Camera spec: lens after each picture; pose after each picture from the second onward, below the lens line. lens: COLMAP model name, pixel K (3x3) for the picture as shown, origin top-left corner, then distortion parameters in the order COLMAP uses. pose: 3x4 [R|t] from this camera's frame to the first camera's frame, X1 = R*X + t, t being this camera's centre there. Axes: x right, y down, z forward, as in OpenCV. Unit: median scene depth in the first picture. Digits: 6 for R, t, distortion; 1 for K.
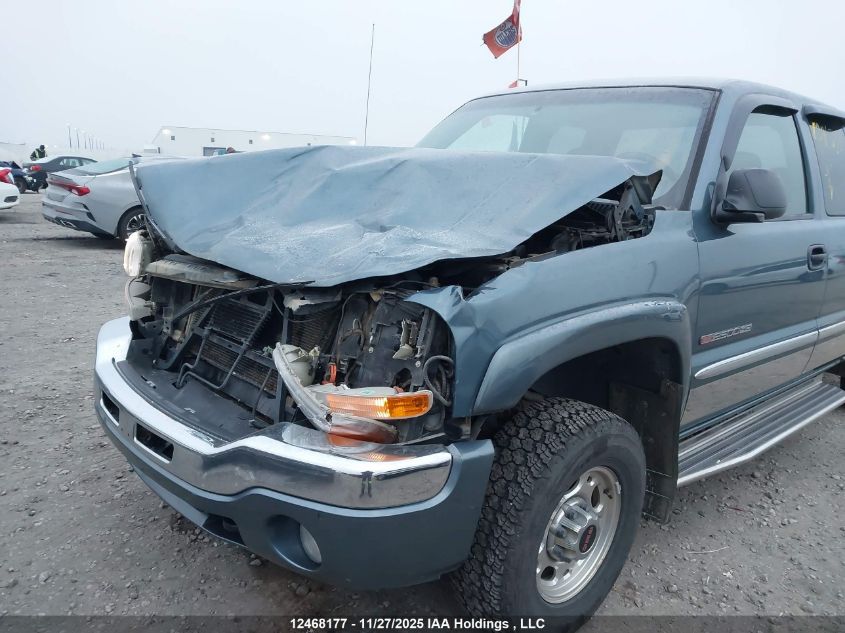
lens RADIAL K [[642.8, 0, 426.5], [0, 642.8, 320.1], [0, 0, 1]] dist [0.062022, -0.093656]
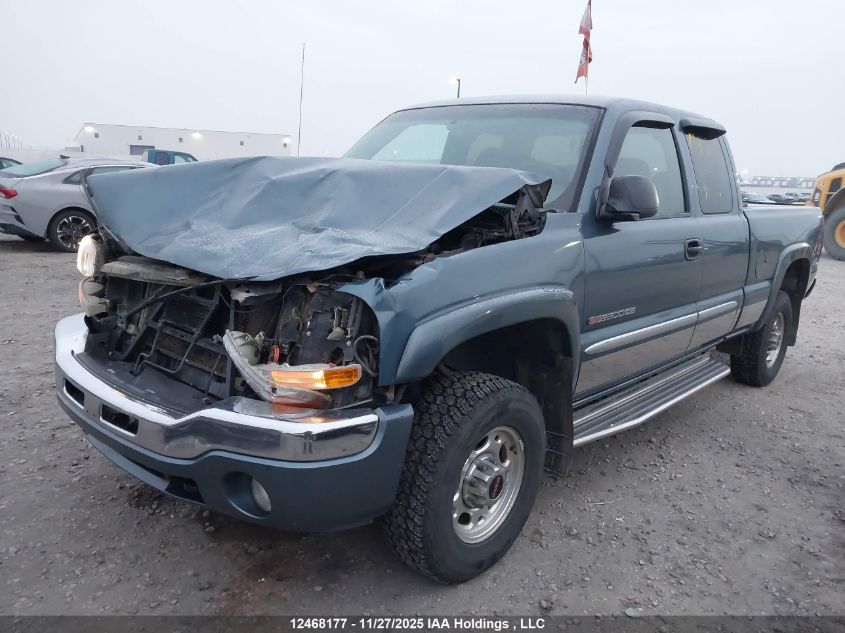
lens RADIAL K [[642.8, 0, 426.5], [0, 642.8, 320.1], [0, 0, 1]] dist [0.062022, -0.093656]
pose [[0.995438, -0.025362, 0.091978, 0.017738], [0.025038, 0.999676, 0.004669, 0.018325], [-0.092067, -0.002345, 0.995750, -0.170258]]
